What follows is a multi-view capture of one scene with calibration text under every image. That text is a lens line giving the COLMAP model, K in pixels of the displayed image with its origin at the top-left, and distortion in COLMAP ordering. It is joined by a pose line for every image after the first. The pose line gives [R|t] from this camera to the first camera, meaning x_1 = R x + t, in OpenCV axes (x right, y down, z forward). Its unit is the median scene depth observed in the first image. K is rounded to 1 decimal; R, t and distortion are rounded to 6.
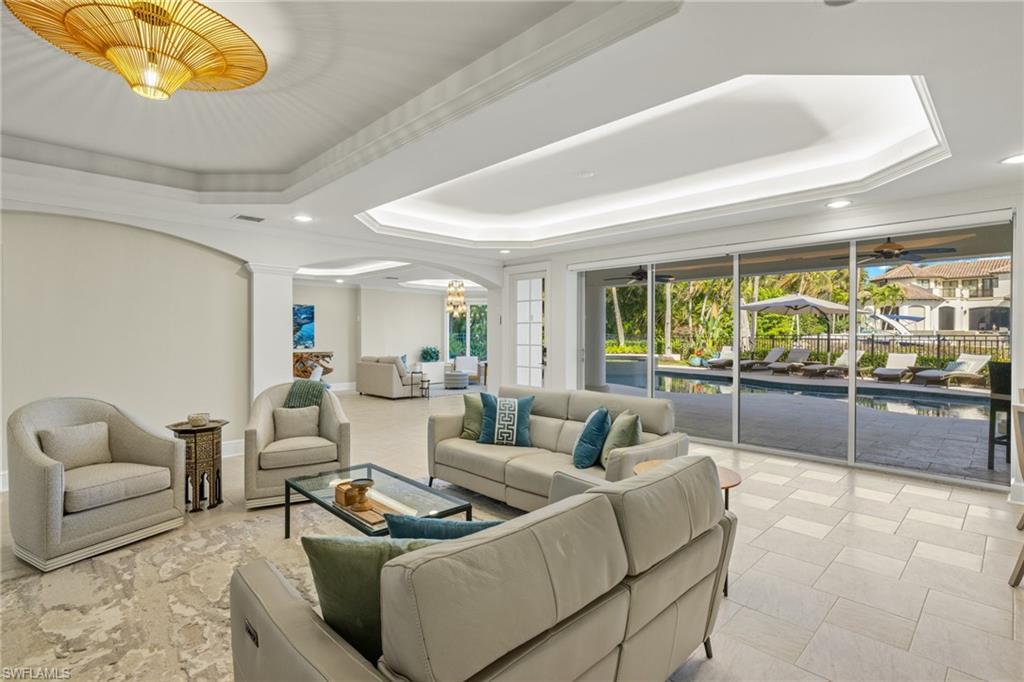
lens RADIAL K [[498.1, 0, 512.0], [0, 498.1, 341.0], [0, 0, 1]] dist [-0.002352, -0.000179]
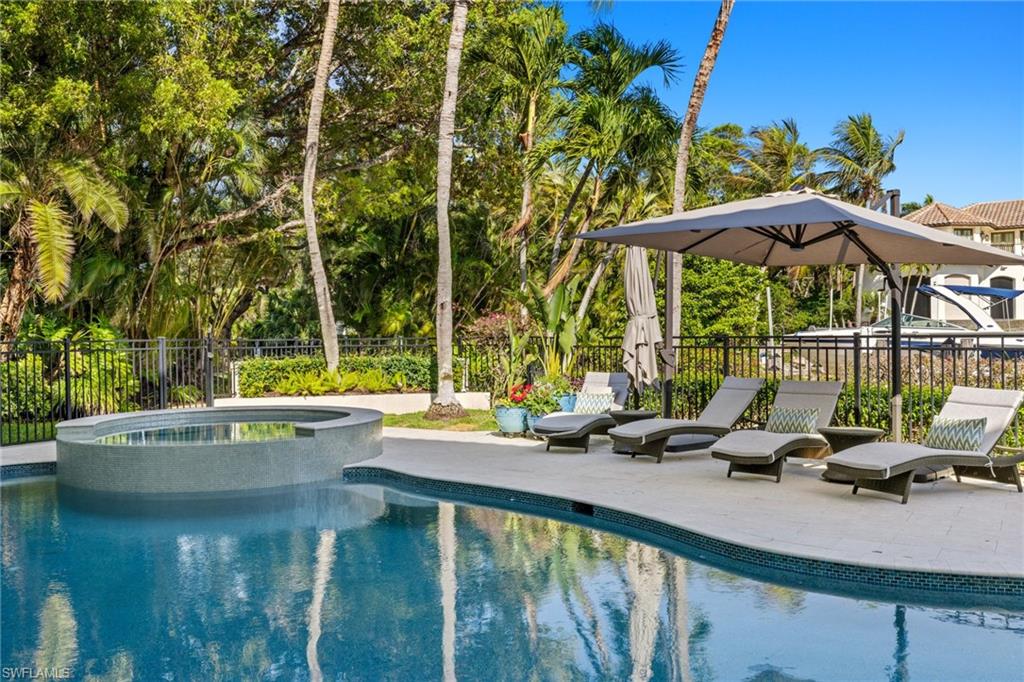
lens RADIAL K [[901.7, 0, 512.0], [0, 901.7, 341.0], [0, 0, 1]] dist [0.006614, 0.003618]
pose [[0.966744, -0.015545, 0.255272, 0.185269], [0.016855, 0.999854, -0.002946, -0.007427], [-0.255189, 0.007151, 0.966865, 0.361293]]
